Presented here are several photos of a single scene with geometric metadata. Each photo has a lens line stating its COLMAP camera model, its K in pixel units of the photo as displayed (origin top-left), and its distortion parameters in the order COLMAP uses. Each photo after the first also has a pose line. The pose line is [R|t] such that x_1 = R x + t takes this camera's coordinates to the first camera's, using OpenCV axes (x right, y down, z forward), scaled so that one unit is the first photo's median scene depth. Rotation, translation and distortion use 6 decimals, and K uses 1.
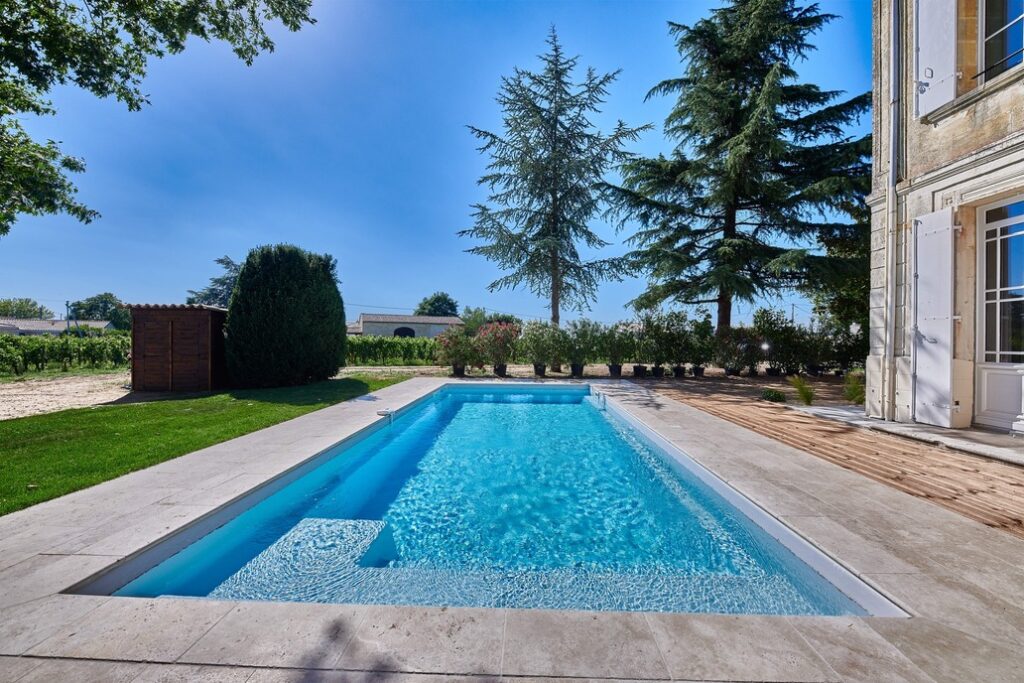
lens RADIAL K [[356.0, 0, 514.8], [0, 356.0, 344.6], [0, 0, 1]] dist [-0.002515, -0.000132]
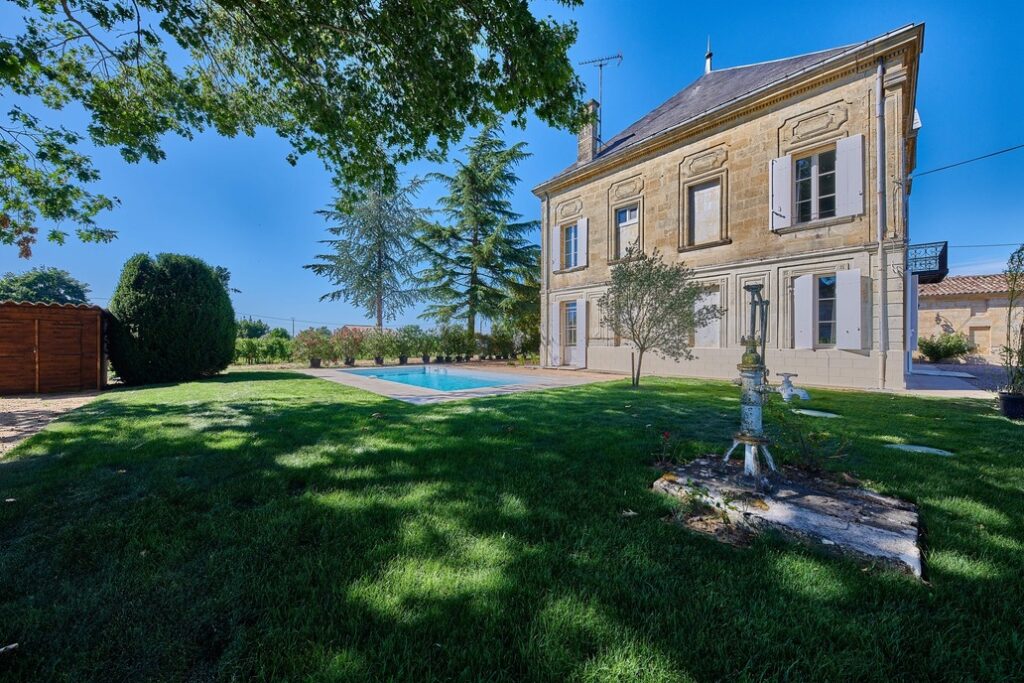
lens RADIAL K [[356.0, 0, 512.9], [0, 356.0, 341.9], [0, 0, 1]] dist [-0.002515, -0.000132]
pose [[0.718170, 0.001586, 0.695866, -0.567443], [0.005574, 0.999952, -0.008031, 0.006834], [-0.695845, 0.009646, 0.718127, -0.441885]]
